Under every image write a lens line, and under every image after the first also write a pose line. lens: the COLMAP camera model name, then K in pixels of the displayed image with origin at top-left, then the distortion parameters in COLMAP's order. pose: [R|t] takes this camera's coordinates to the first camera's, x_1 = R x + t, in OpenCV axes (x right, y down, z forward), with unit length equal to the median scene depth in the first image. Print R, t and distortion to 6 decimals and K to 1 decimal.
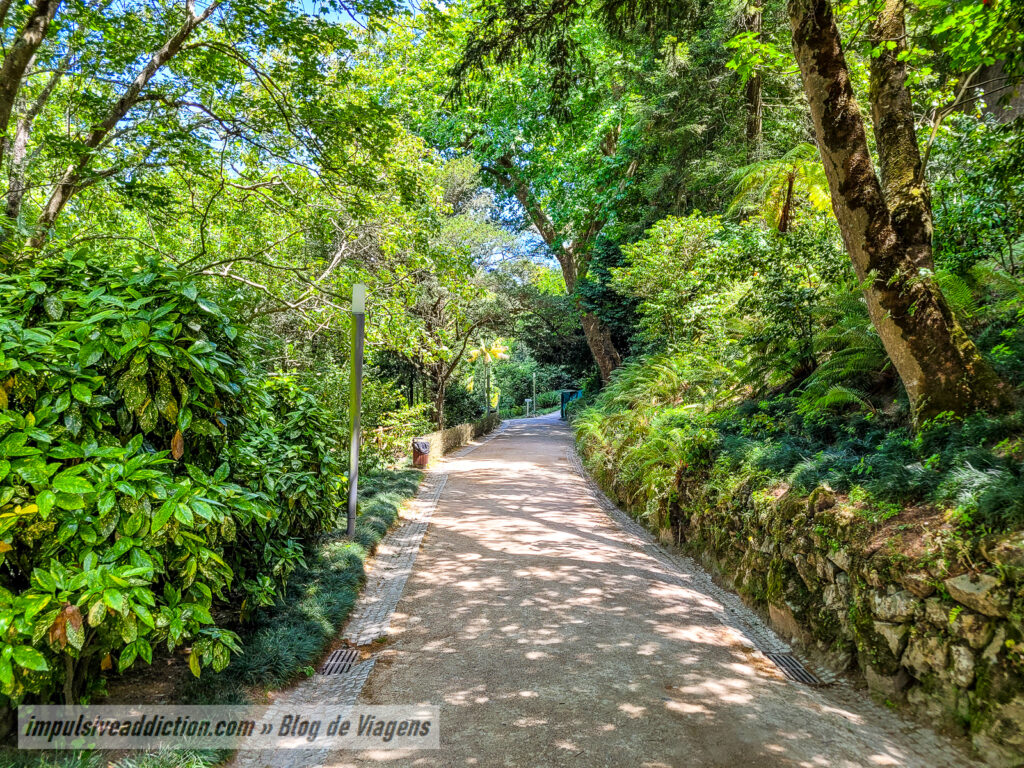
lens RADIAL K [[772.4, 0, 512.0], [0, 772.4, 384.0], [0, 0, 1]] dist [0.003147, 0.000300]
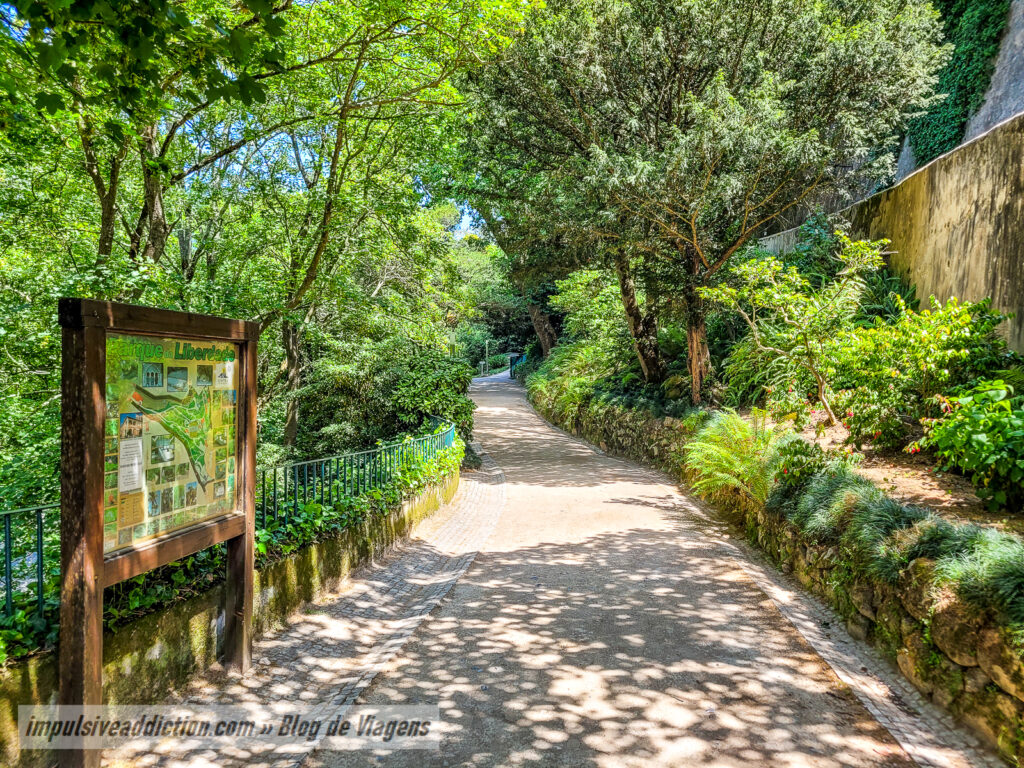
lens RADIAL K [[772.4, 0, 512.0], [0, 772.4, 384.0], [0, 0, 1]] dist [0.003147, 0.000300]
pose [[0.996618, -0.012051, 0.081291, -0.105559], [0.007292, 0.998255, 0.058598, -0.054116], [-0.081855, -0.057807, 0.994966, -0.768237]]
